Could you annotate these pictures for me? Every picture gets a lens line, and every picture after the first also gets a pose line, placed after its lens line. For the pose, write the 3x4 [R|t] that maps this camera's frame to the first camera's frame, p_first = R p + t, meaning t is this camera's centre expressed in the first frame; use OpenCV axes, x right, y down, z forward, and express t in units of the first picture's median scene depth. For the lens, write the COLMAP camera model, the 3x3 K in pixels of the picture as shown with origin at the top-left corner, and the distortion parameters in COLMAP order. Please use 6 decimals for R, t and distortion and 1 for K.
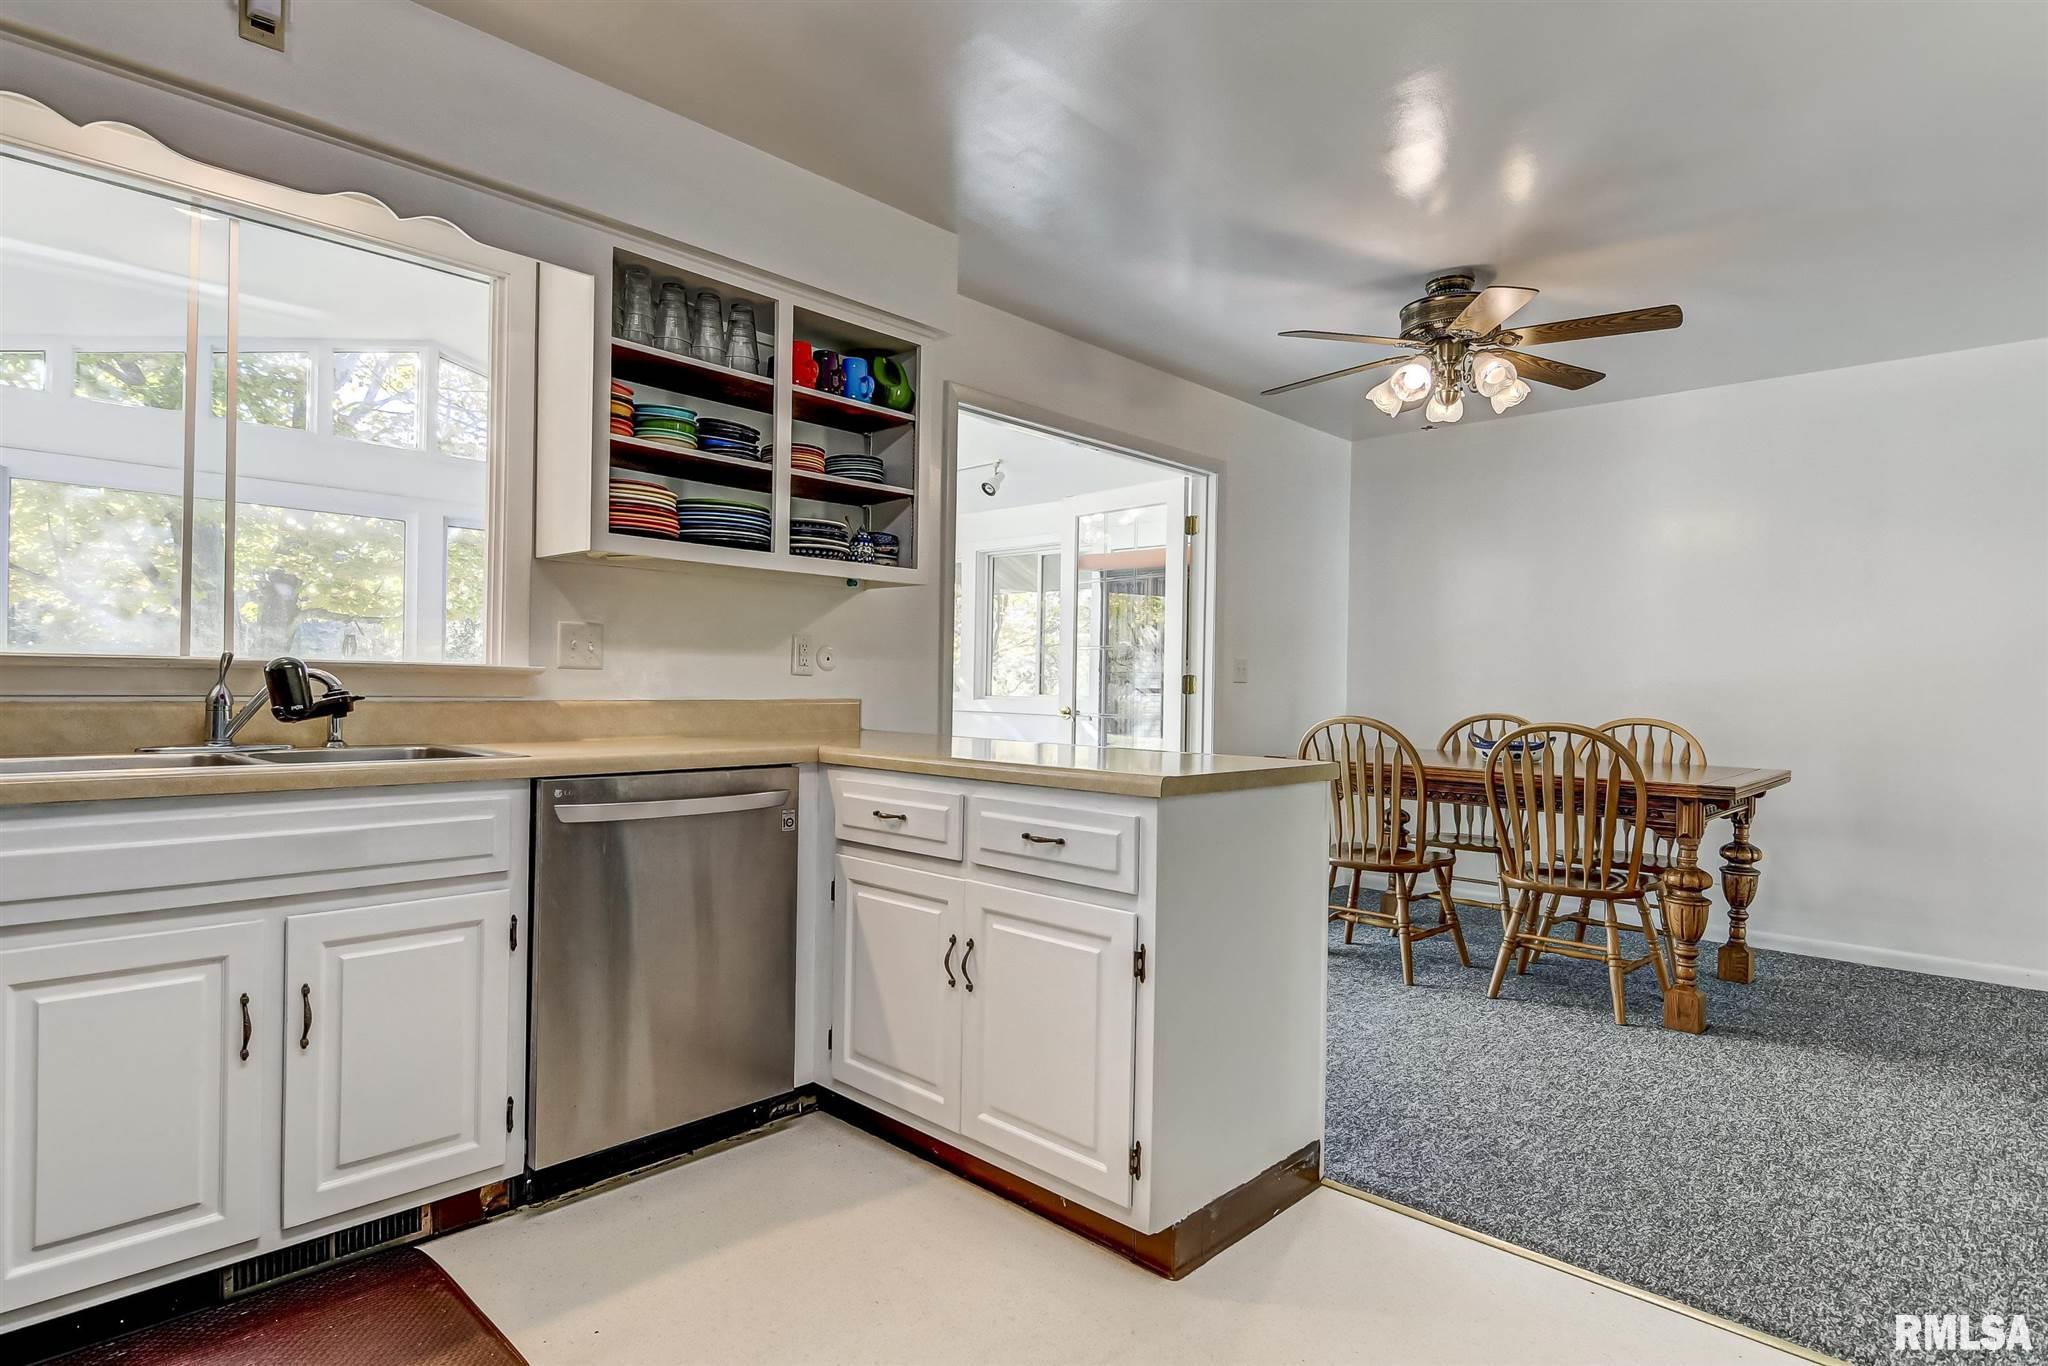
lens RADIAL K [[1083.5, 0, 1010.5], [0, 1083.5, 684.3], [0, 0, 1]] dist [0.011622, -0.012556]
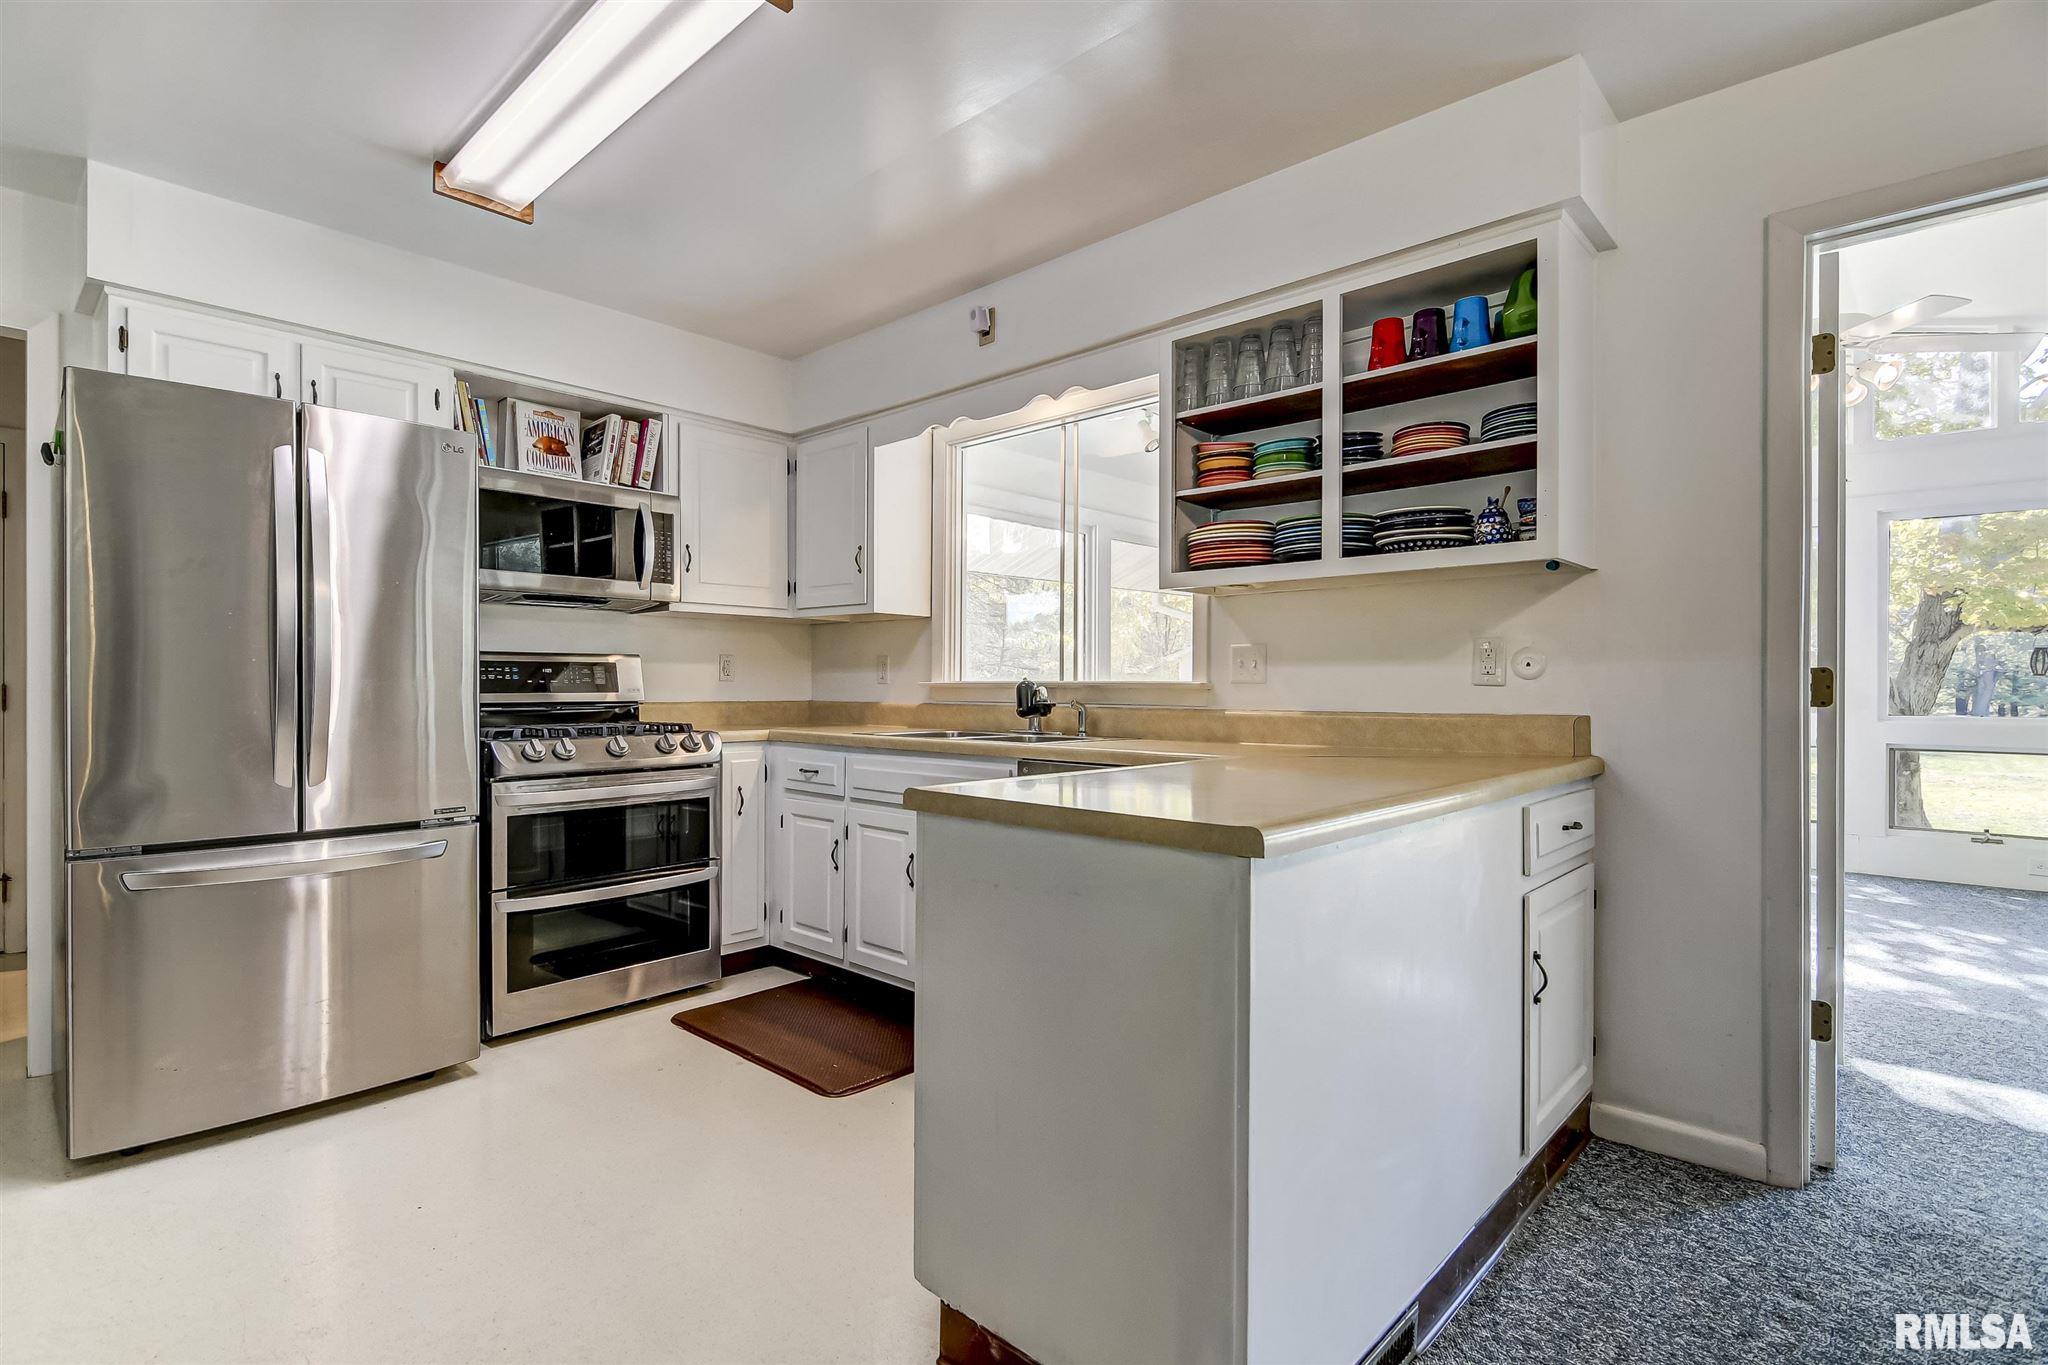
lens RADIAL K [[979.0, 0, 1011.2], [0, 979.0, 685.8], [0, 0, 1]] dist [0.013787, -0.012028]
pose [[0.006958, -0.017740, -0.999818, 0.704058], [-0.005233, 0.999828, -0.017776, 0.009197], [0.999962, 0.005356, 0.006864, 0.770537]]
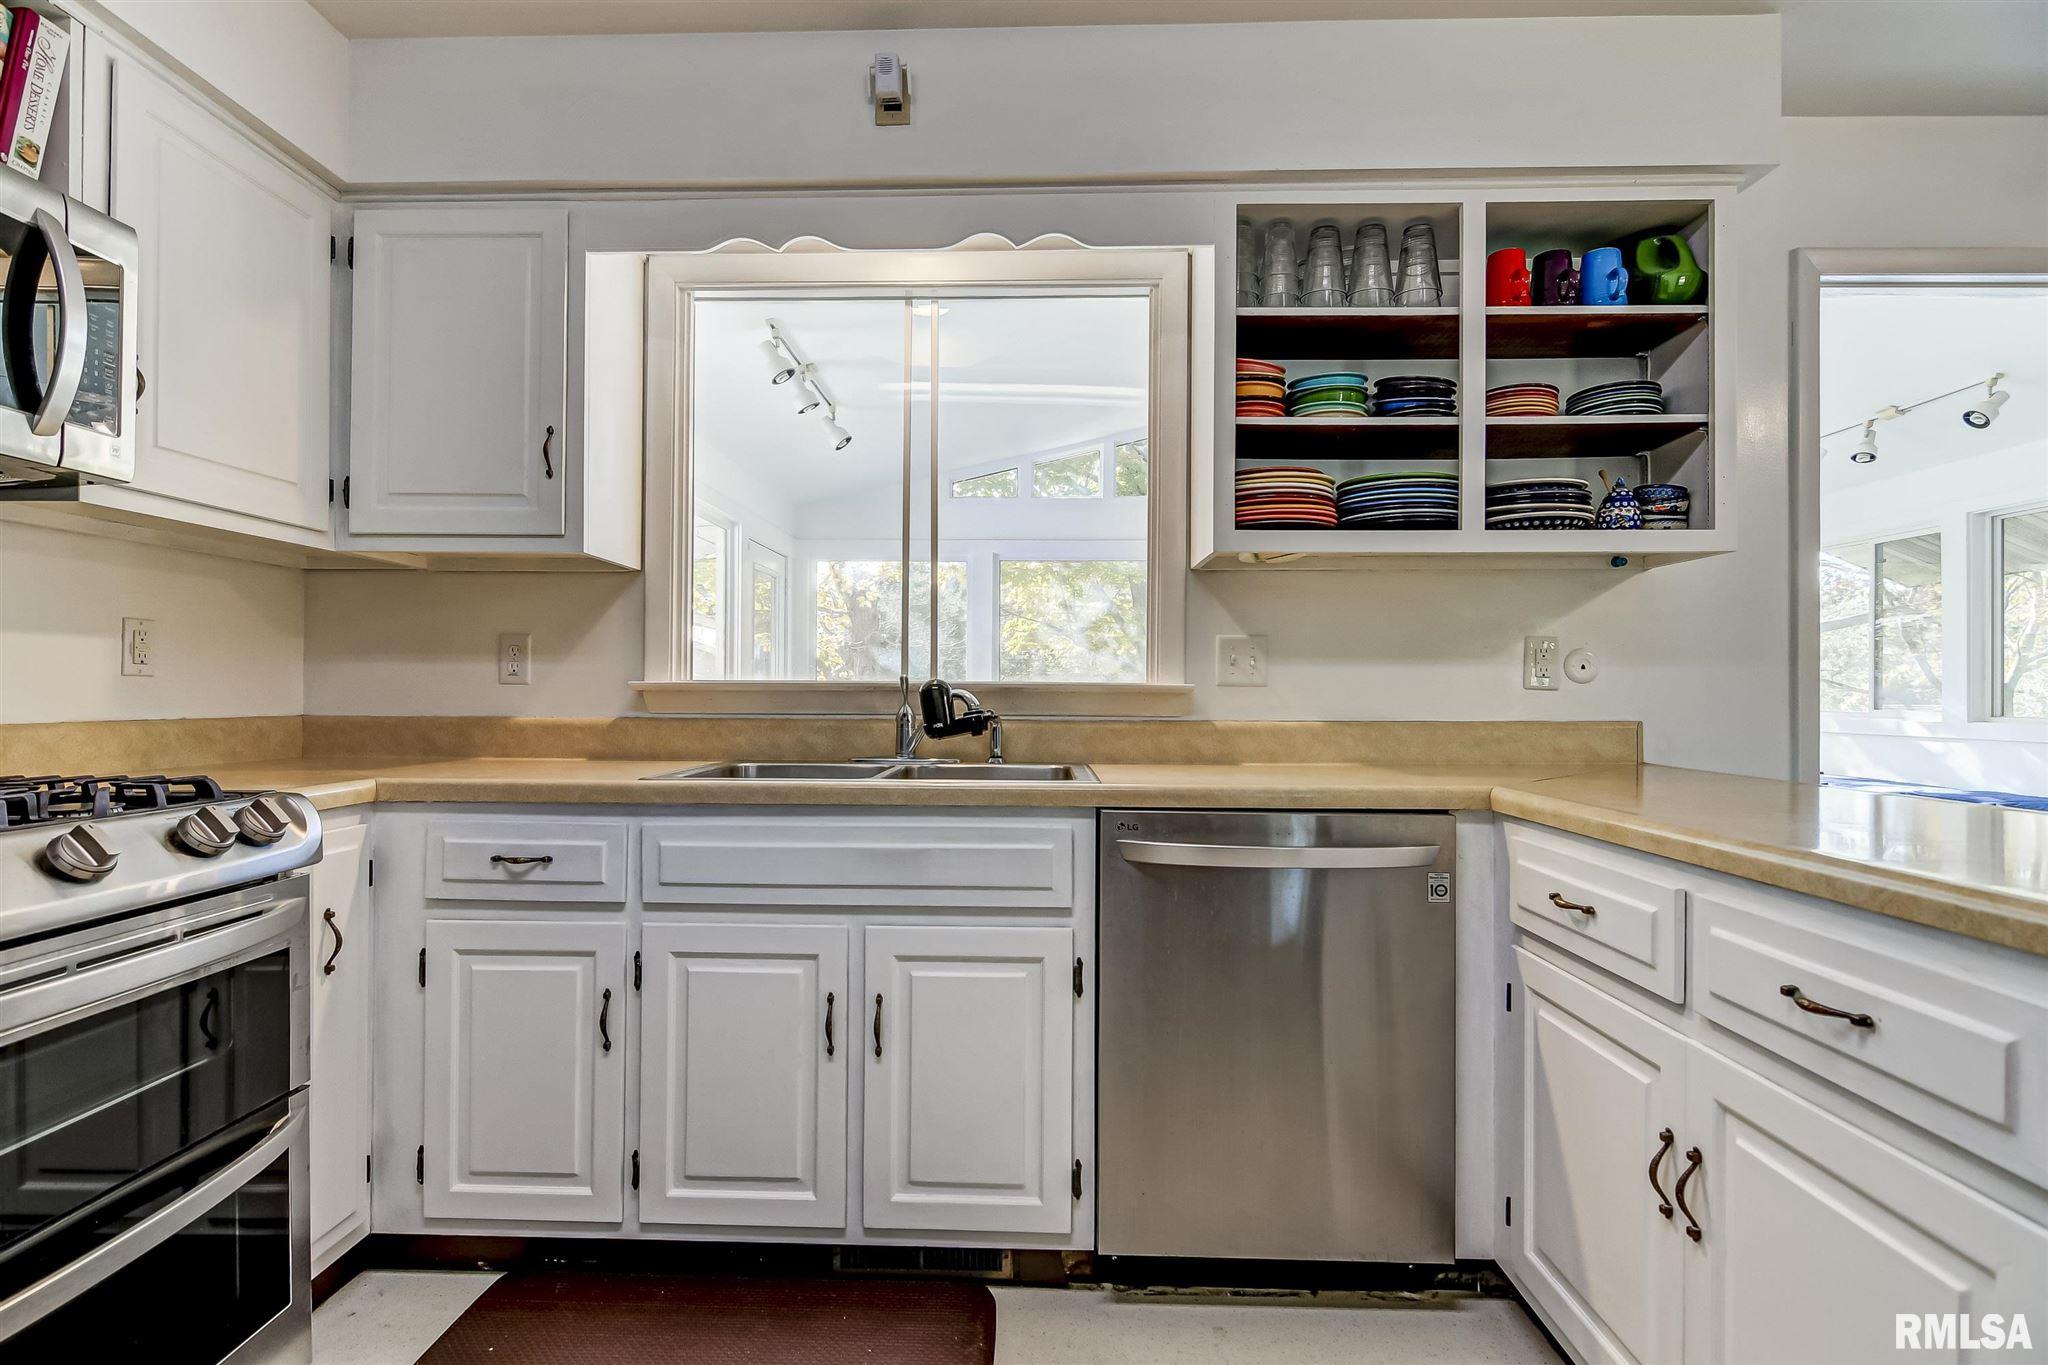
lens RADIAL K [[979.0, 0, 1011.2], [0, 979.0, 685.8], [0, 0, 1]] dist [0.013787, -0.012028]
pose [[0.664345, -0.019311, -0.747176, 0.093890], [0.005442, 0.999765, -0.021000, 0.001996], [0.747406, 0.009885, 0.664294, 0.322130]]
